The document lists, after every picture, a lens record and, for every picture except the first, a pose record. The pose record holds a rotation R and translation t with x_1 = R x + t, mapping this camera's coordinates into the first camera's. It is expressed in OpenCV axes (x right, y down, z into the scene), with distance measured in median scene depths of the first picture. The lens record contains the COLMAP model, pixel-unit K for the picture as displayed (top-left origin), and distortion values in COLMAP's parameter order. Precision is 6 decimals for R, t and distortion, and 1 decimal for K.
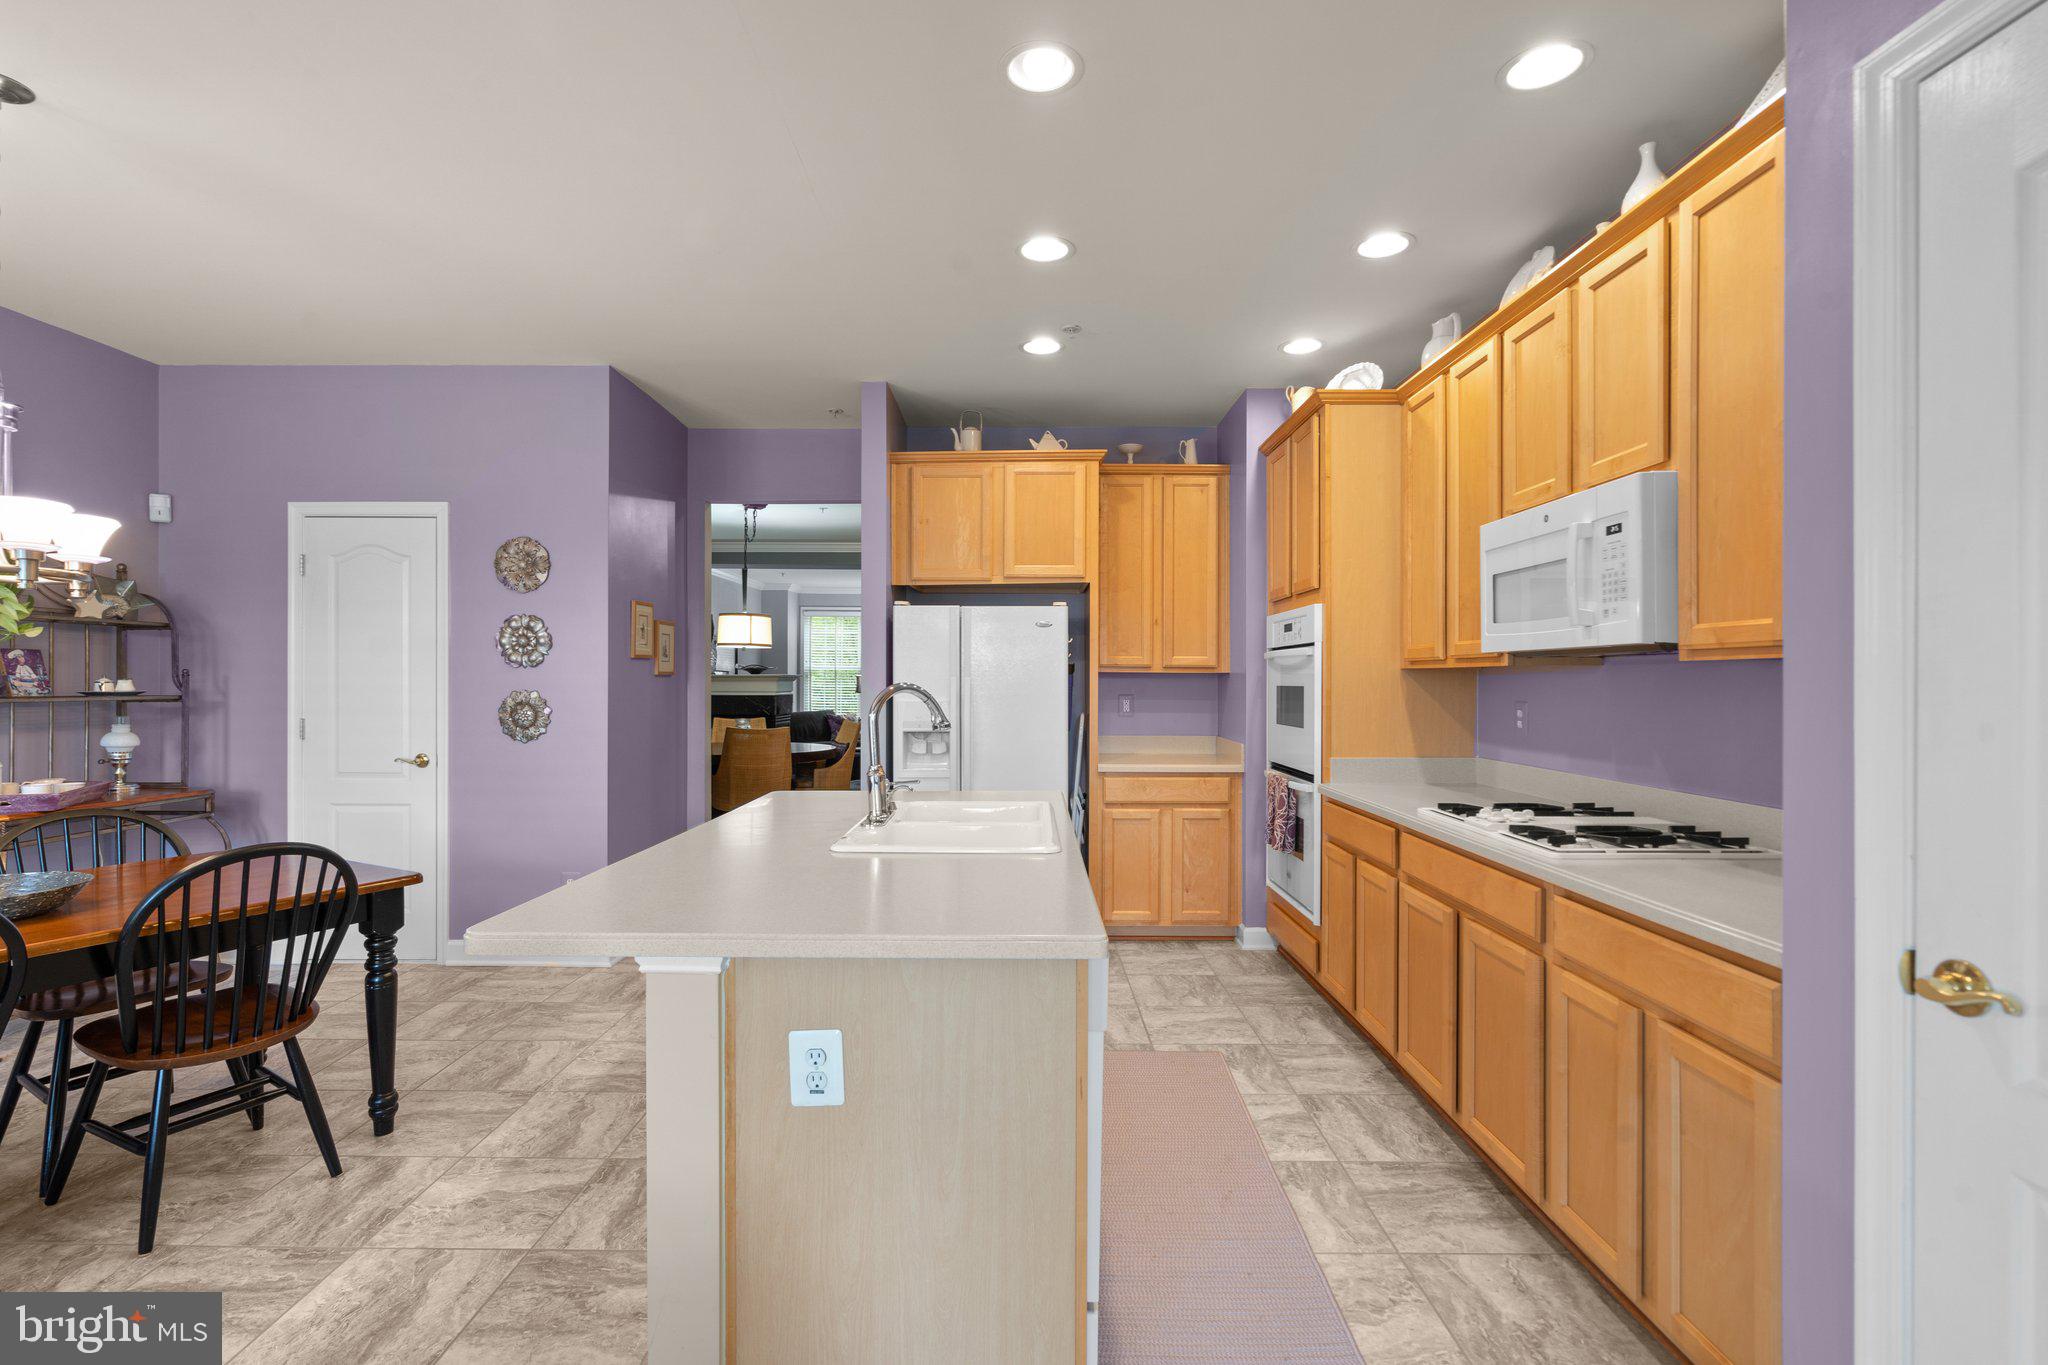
lens RADIAL K [[927.4, 0, 1015.3], [0, 927.4, 681.1], [0, 0, 1]] dist [-0.004812, 0.000659]
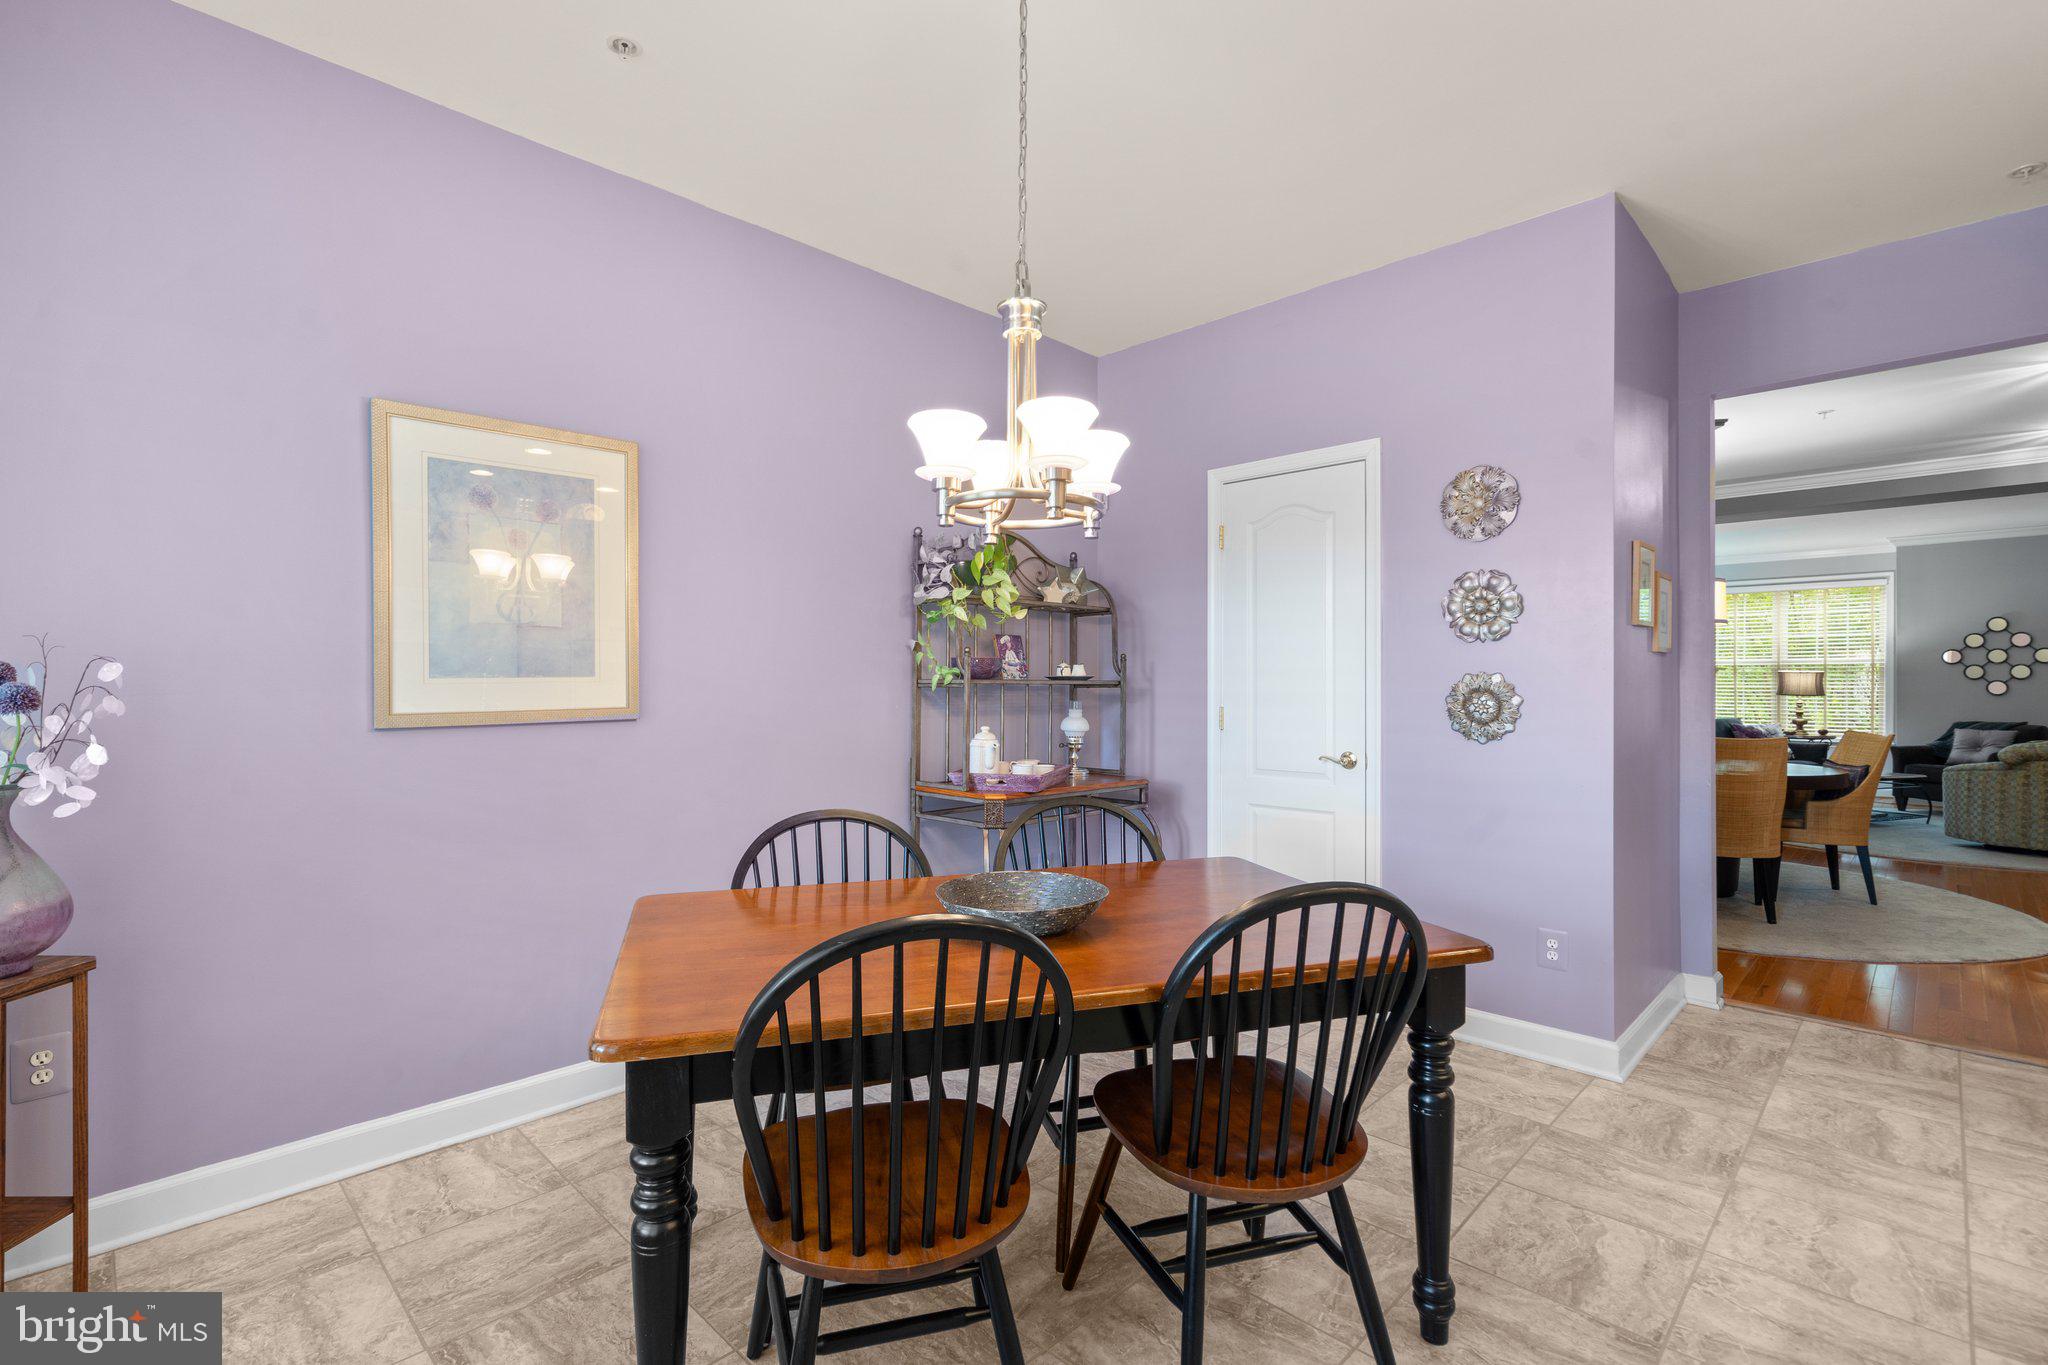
lens RADIAL K [[931.7, 0, 1014.8], [0, 931.7, 684.6], [0, 0, 1]] dist [0.000528, 0.000623]
pose [[0.711364, -0.004132, -0.702812, -0.301058], [0.000866, 0.999987, -0.005003, 0.025264], [0.702823, 0.002950, 0.711358, 0.230373]]
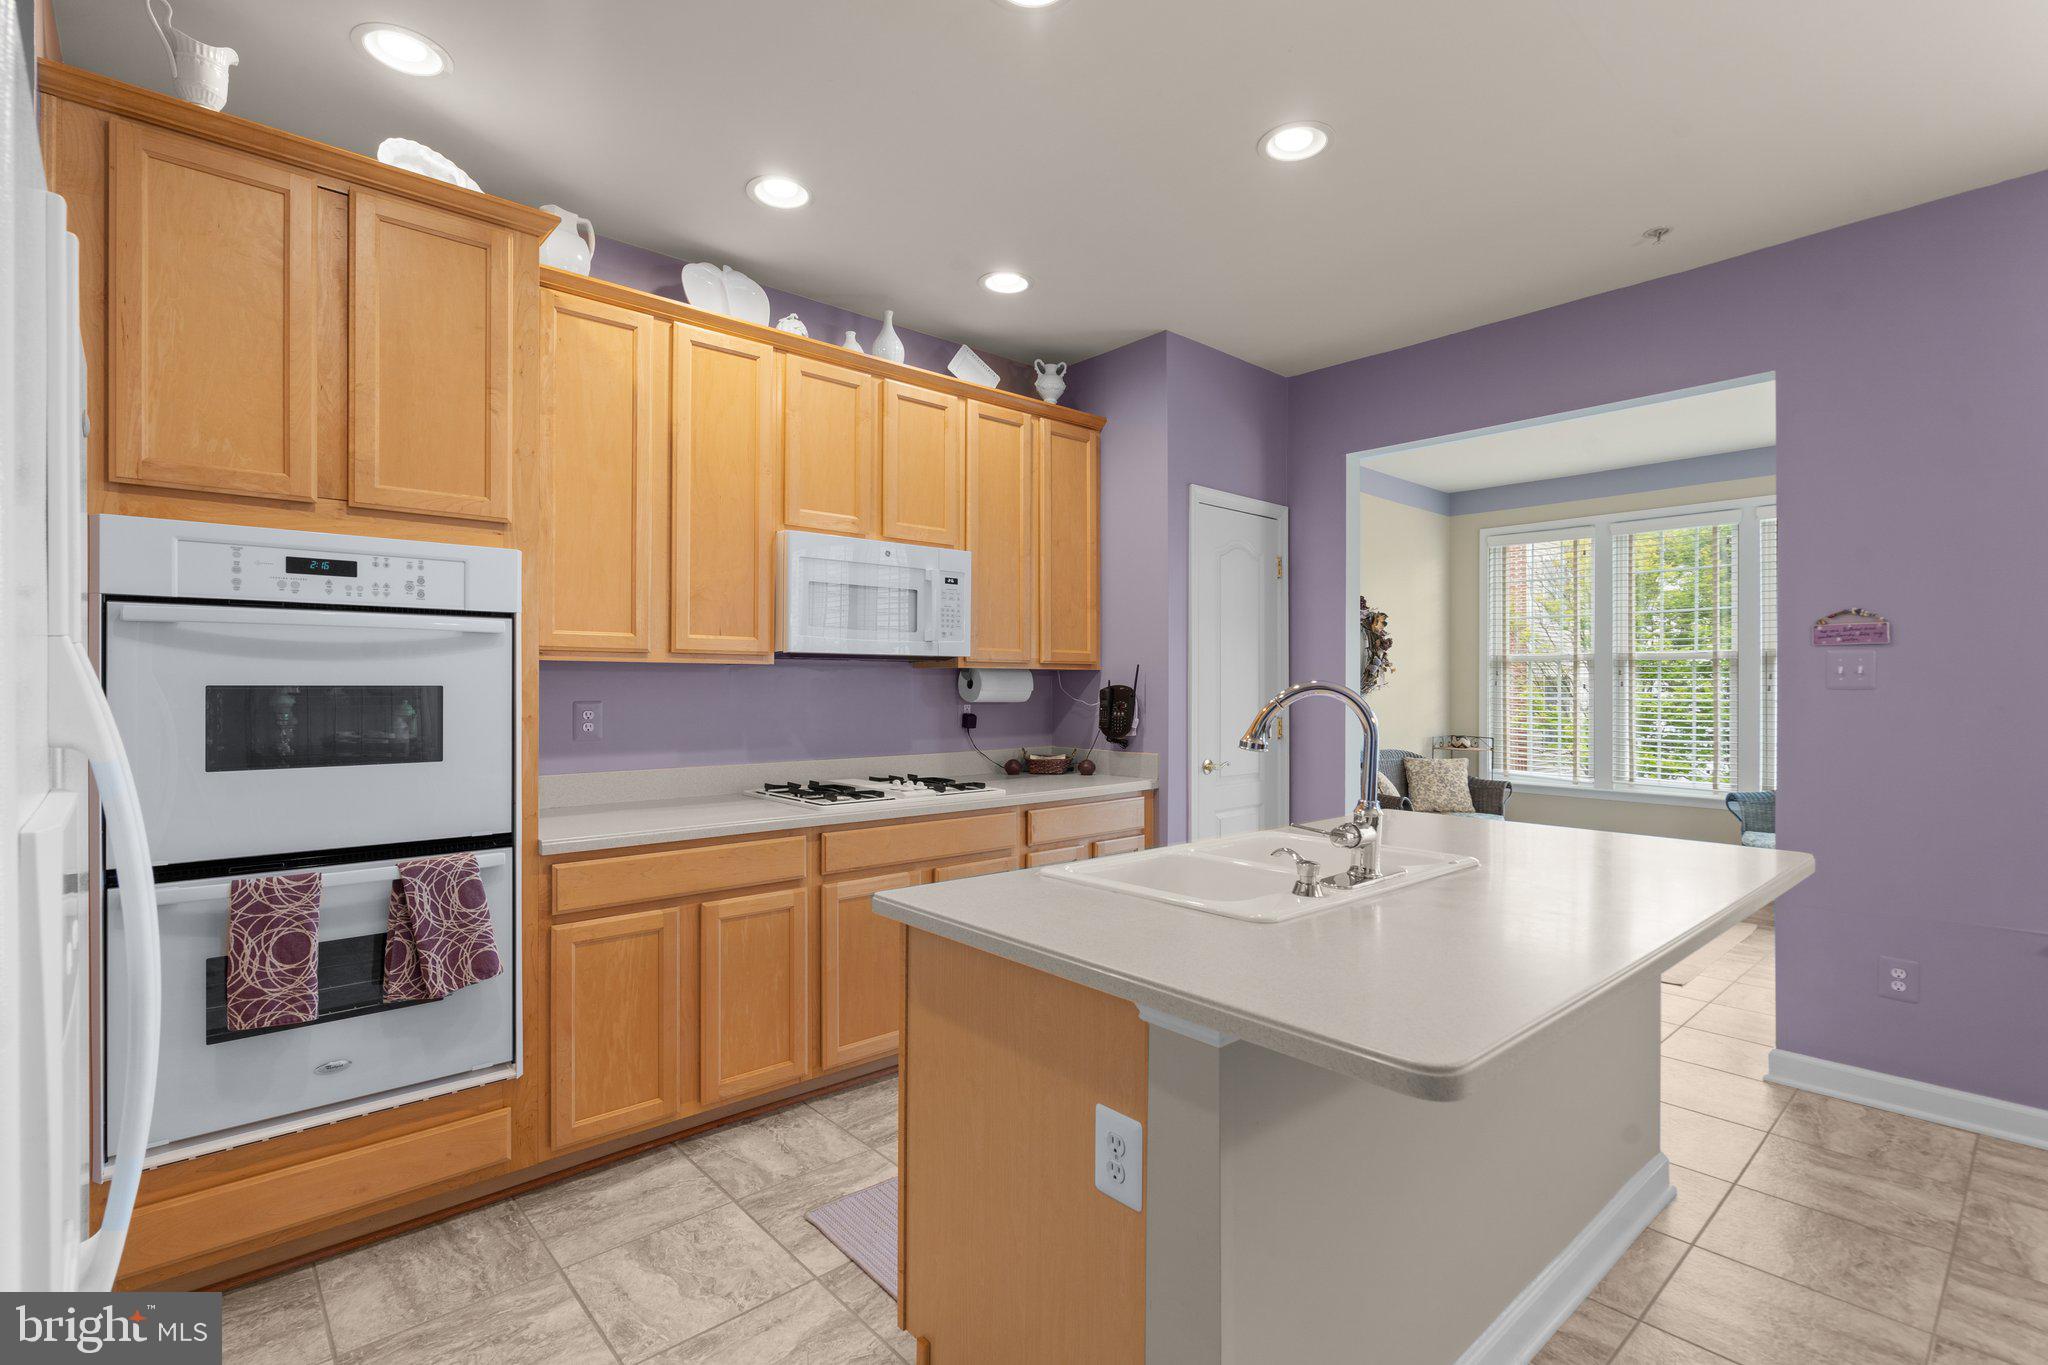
lens RADIAL K [[940.1, 0, 995.7], [0, 940.1, 681.3], [0, 0, 1]] dist [-0.001905, 0.000709]
pose [[-0.653061, -0.000970, 0.757305, -0.340017], [-0.003229, 0.999994, -0.001503, 0.002954], [-0.757298, -0.003427, -0.653060, 1.138209]]
